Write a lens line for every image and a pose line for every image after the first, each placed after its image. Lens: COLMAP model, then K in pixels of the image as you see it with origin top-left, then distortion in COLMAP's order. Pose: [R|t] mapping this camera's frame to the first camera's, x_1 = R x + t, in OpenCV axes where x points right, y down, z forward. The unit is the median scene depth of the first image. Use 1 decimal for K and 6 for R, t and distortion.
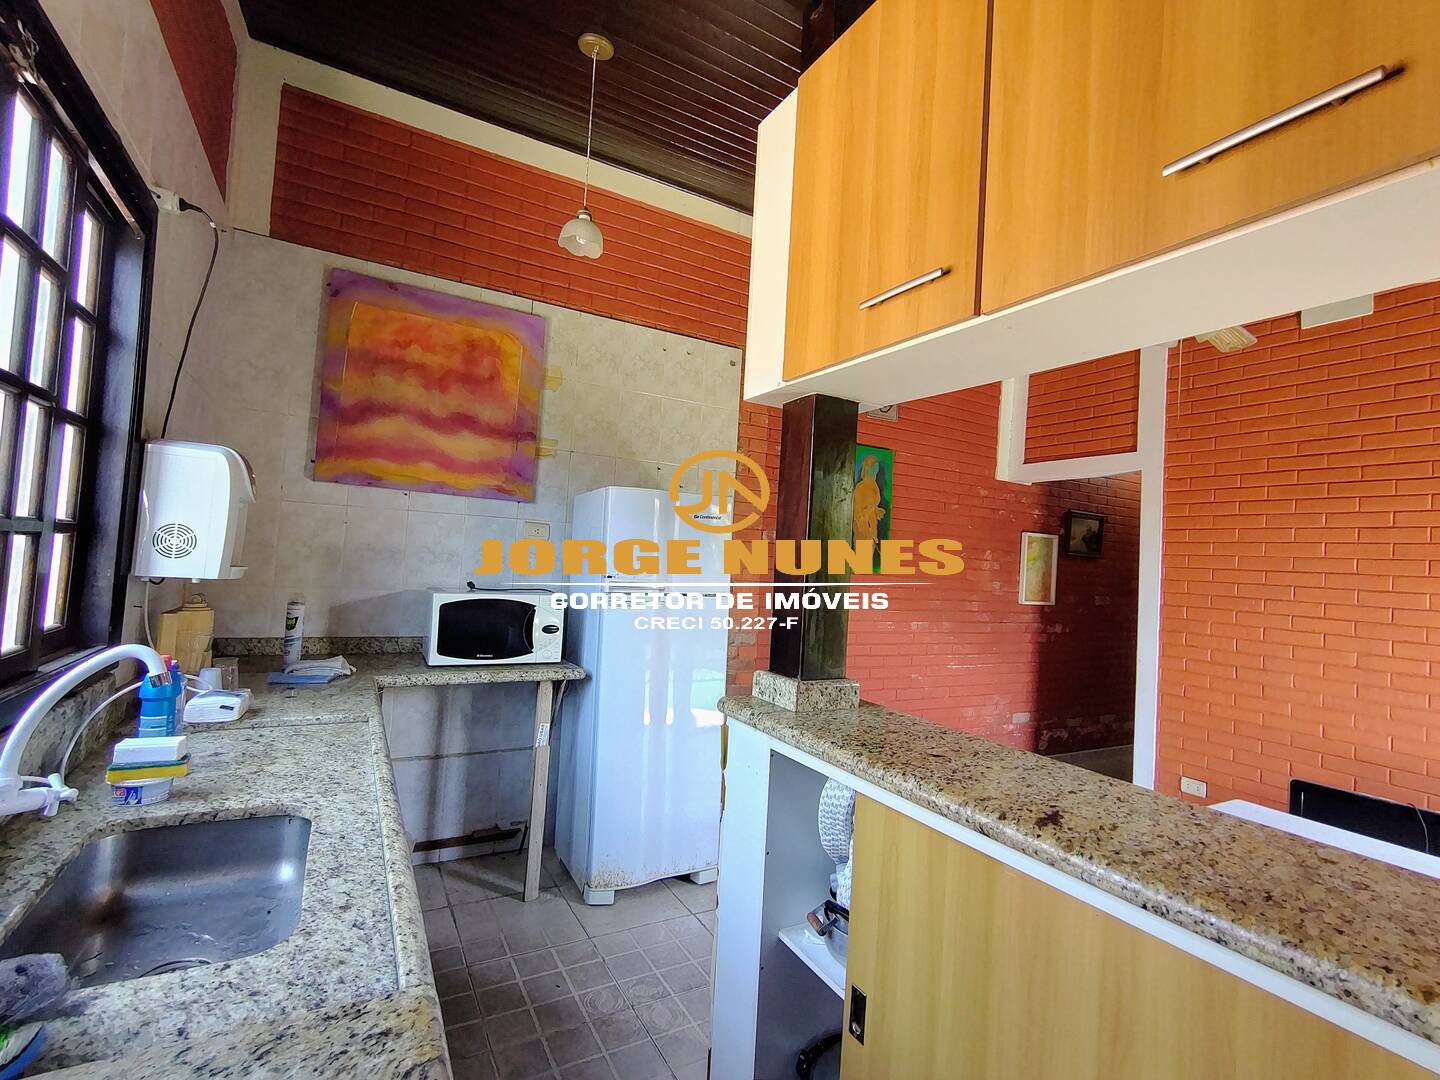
lens RADIAL K [[680.3, 0, 720.9], [0, 680.3, 538.7], [0, 0, 1]] dist [-0.002175, 0.002692]
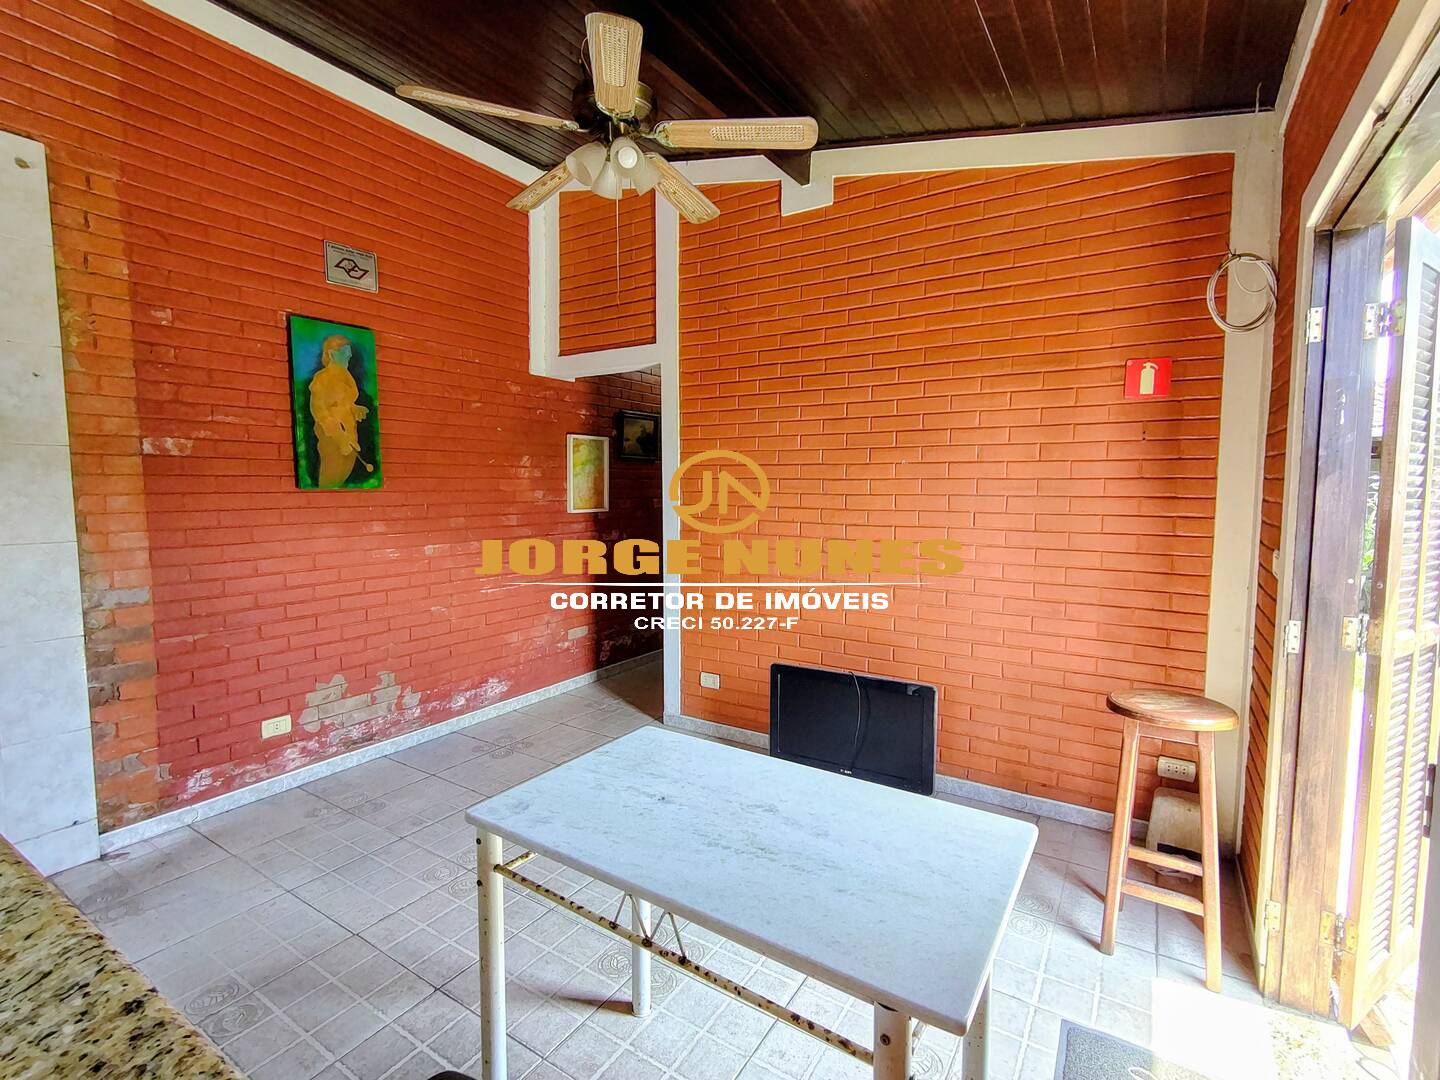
lens RADIAL K [[680.3, 0, 727.6], [0, 680.3, 540.0], [0, 0, 1]] dist [-0.002175, 0.002692]
pose [[0.880295, -0.094237, 0.464974, 0.220184], [0.032730, 0.989802, 0.138640, 0.012768], [-0.473297, -0.106826, 0.874402, 0.098758]]
